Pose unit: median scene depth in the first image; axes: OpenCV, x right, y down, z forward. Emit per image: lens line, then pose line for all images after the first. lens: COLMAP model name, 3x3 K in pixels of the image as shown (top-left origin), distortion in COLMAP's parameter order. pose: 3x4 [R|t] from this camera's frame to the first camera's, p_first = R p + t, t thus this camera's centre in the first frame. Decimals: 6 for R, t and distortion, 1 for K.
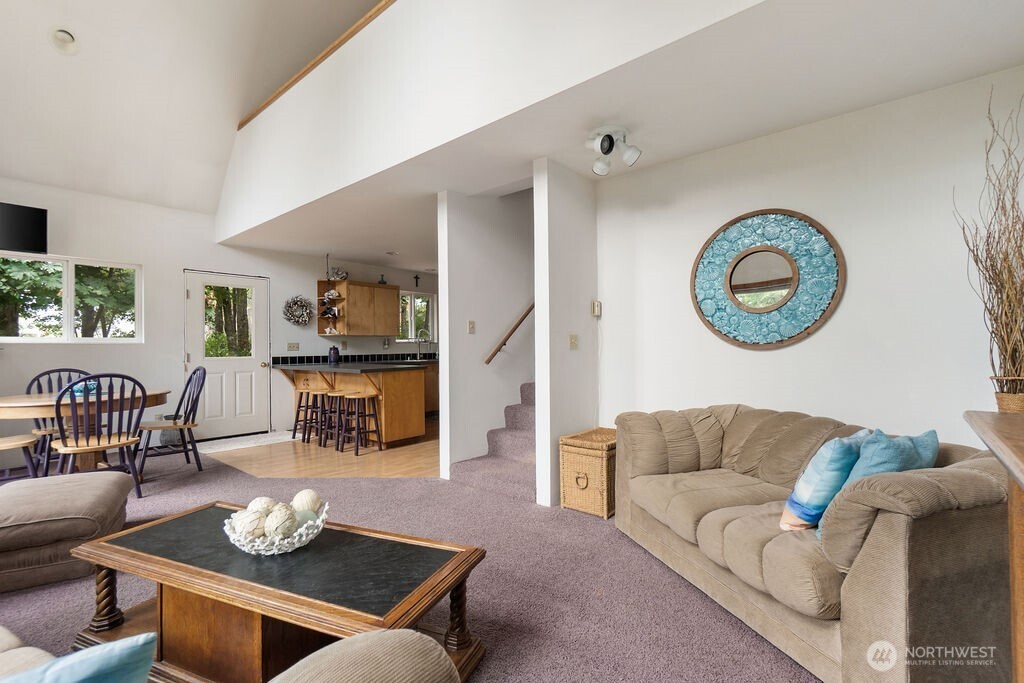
lens RADIAL K [[452.6, 0, 509.0], [0, 452.6, 343.9], [0, 0, 1]] dist [0.002621, 0.000478]
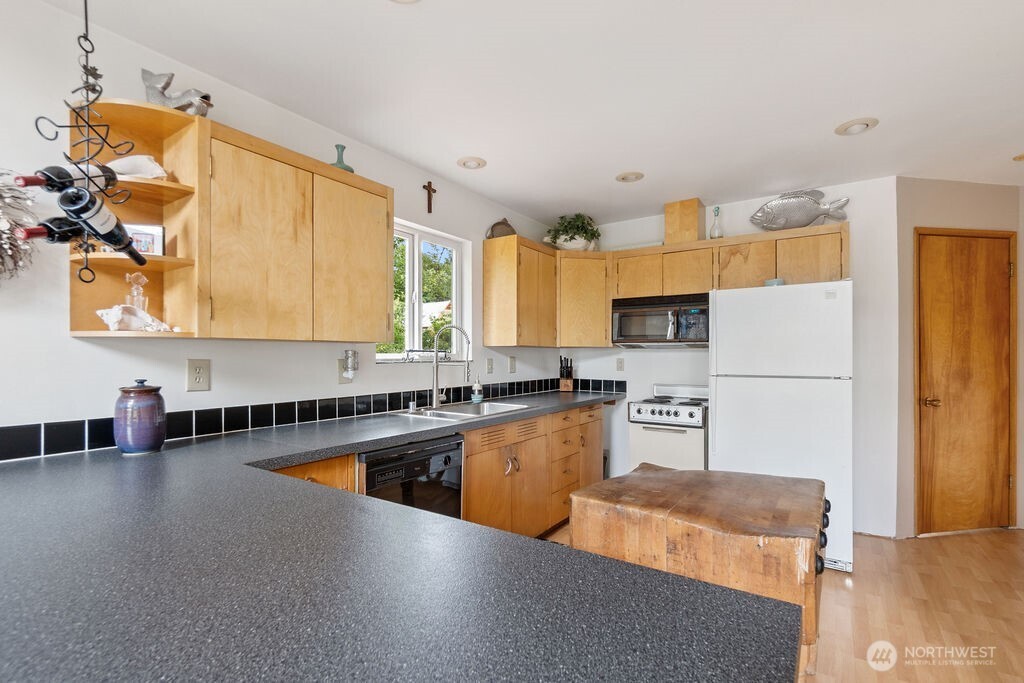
lens RADIAL K [[469.7, 0, 506.9], [0, 469.7, 355.8], [0, 0, 1]] dist [-0.001271, -0.000318]
pose [[0.994030, 0.010819, 0.108566, -0.219121], [-0.011630, 0.999909, 0.006837, -0.012849], [-0.108482, -0.008059, 0.994066, 0.729945]]
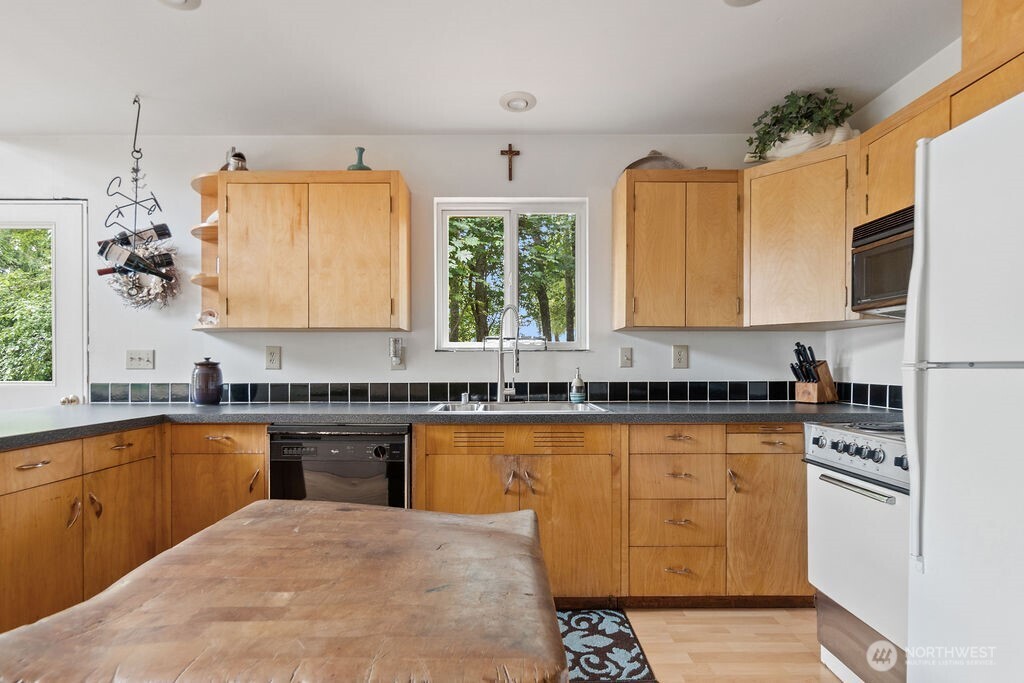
lens RADIAL K [[473.5, 0, 505.8], [0, 473.5, 365.4], [0, 0, 1]] dist [0.000798, 0.000012]
pose [[0.657398, 0.009614, -0.753482, 0.065796], [-0.001472, 0.999933, 0.011474, 0.005591], [0.753542, -0.006433, 0.657369, 0.931576]]
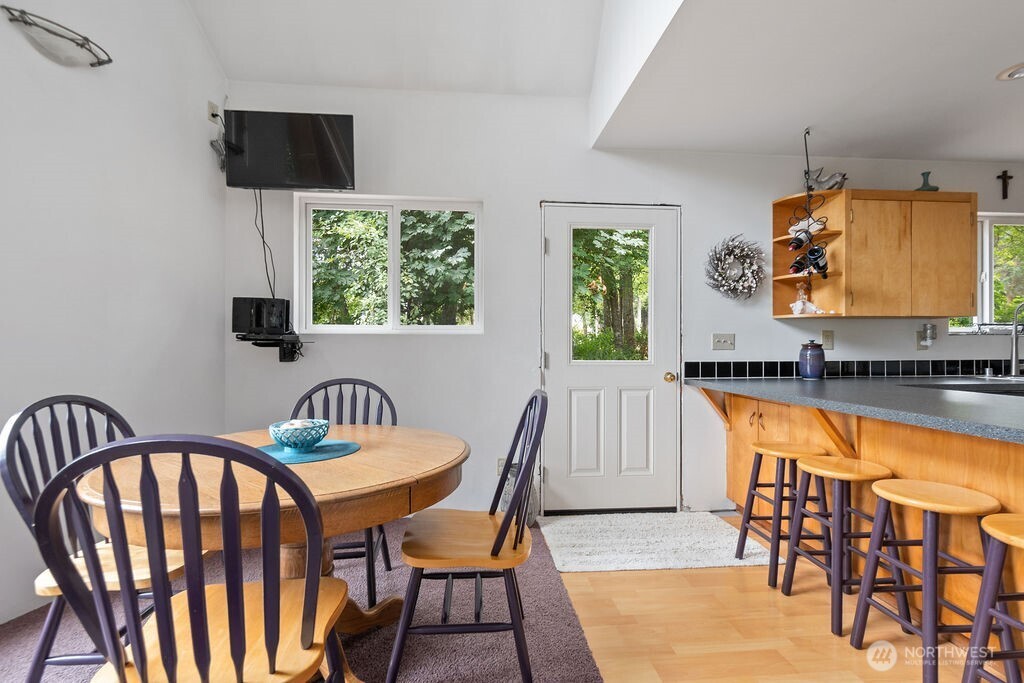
lens RADIAL K [[476.4, 0, 511.4], [0, 476.4, 346.7], [0, 0, 1]] dist [-0.002602, -0.000188]
pose [[0.720144, 0.008837, -0.693768, -0.273953], [-0.001146, 0.999933, 0.011547, 0.005623], [0.693823, -0.007521, 0.720106, 0.451190]]
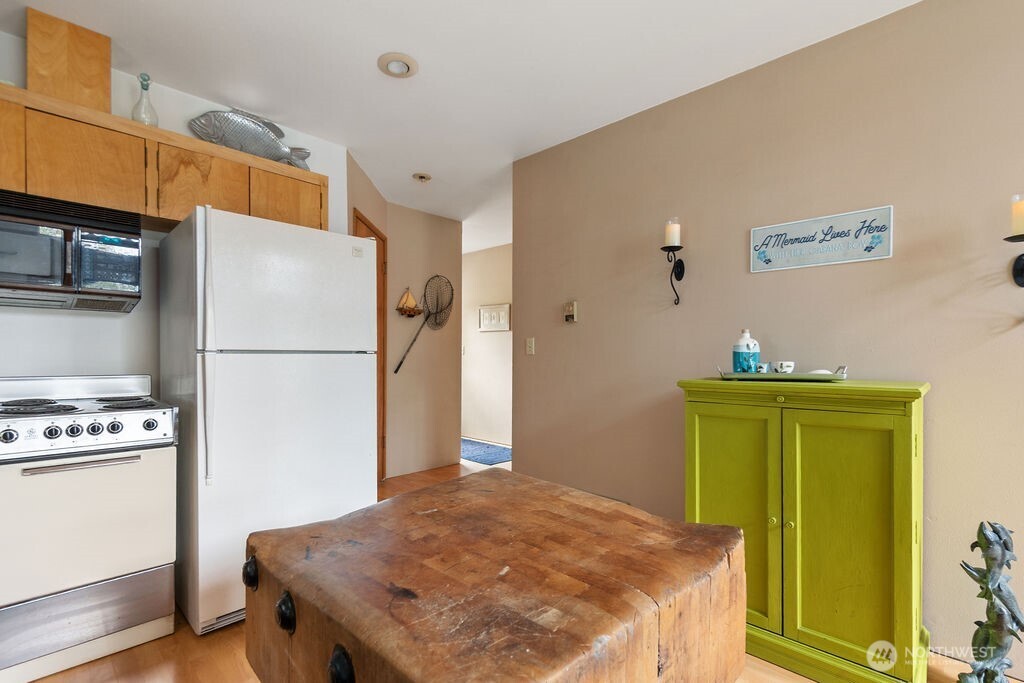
lens RADIAL K [[469.7, 0, 506.9], [0, 469.7, 355.8], [0, 0, 1]] dist [-0.001271, -0.000318]
pose [[0.065474, 0.007270, 0.997828, -0.227124], [-0.012087, 0.999906, -0.006492, 0.009952], [-0.997781, -0.011635, 0.065556, 0.976710]]
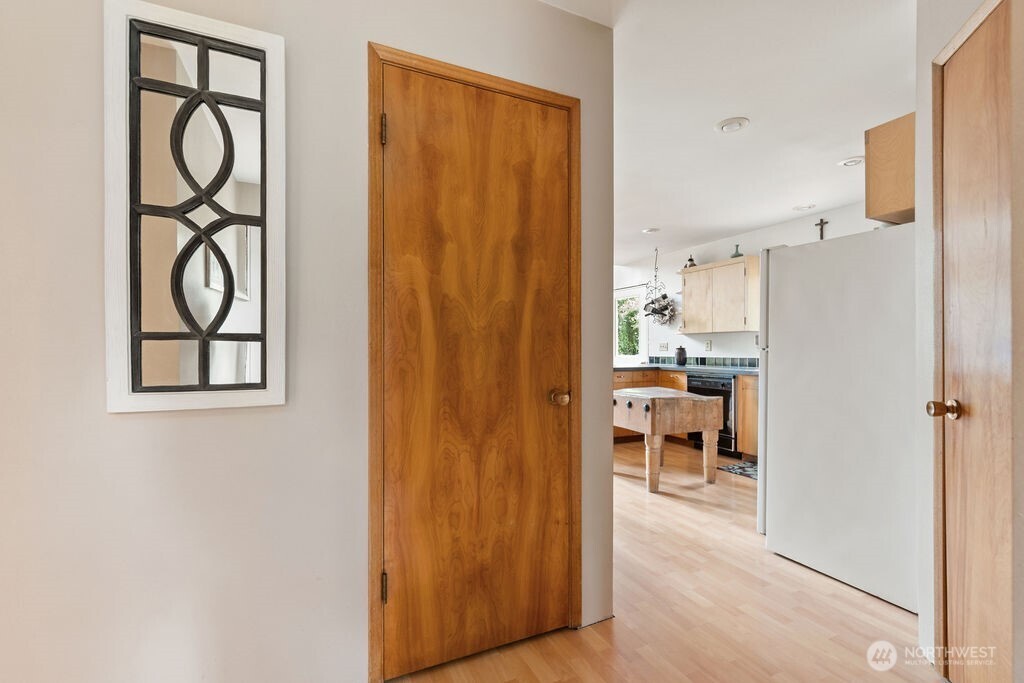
lens RADIAL K [[463.8, 0, 513.0], [0, 463.8, 364.4], [0, 0, 1]] dist [-0.000106, -0.000244]
pose [[-0.400342, 0.039333, -0.915521, 0.578420], [0.008985, 0.999199, 0.038999, 0.002034], [0.916322, 0.007387, -0.400374, 1.065935]]
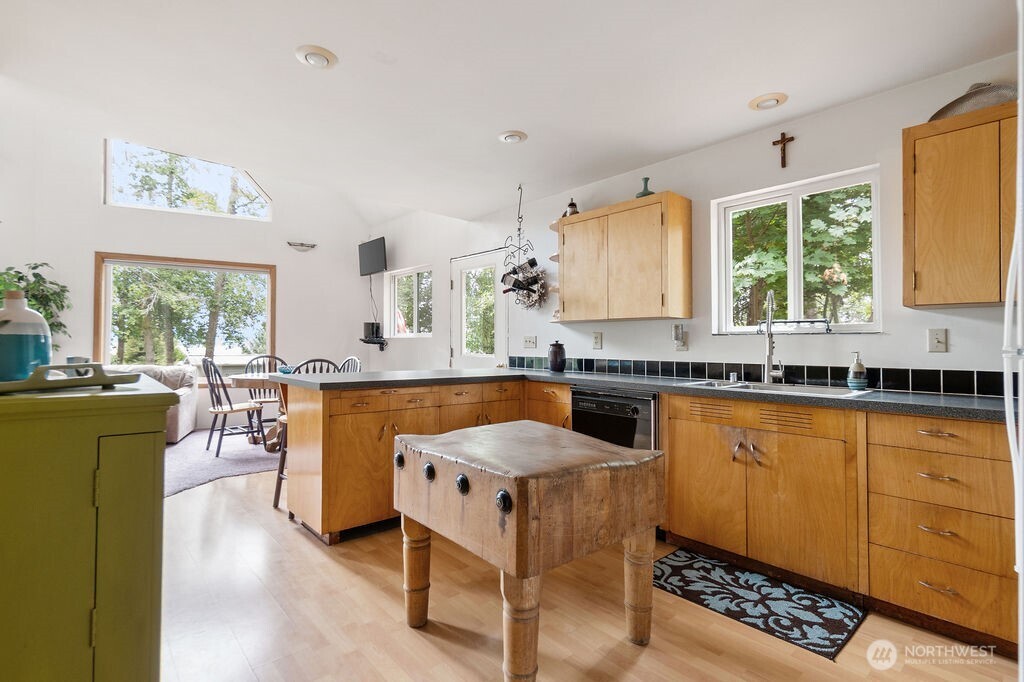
lens RADIAL K [[476.4, 0, 511.4], [0, 476.4, 346.2], [0, 0, 1]] dist [-0.002602, -0.000188]
pose [[-0.119474, 0.011272, -0.992773, 0.210673], [-0.002683, 0.999928, 0.011677, 0.004236], [0.992834, 0.004059, -0.119435, 1.017619]]
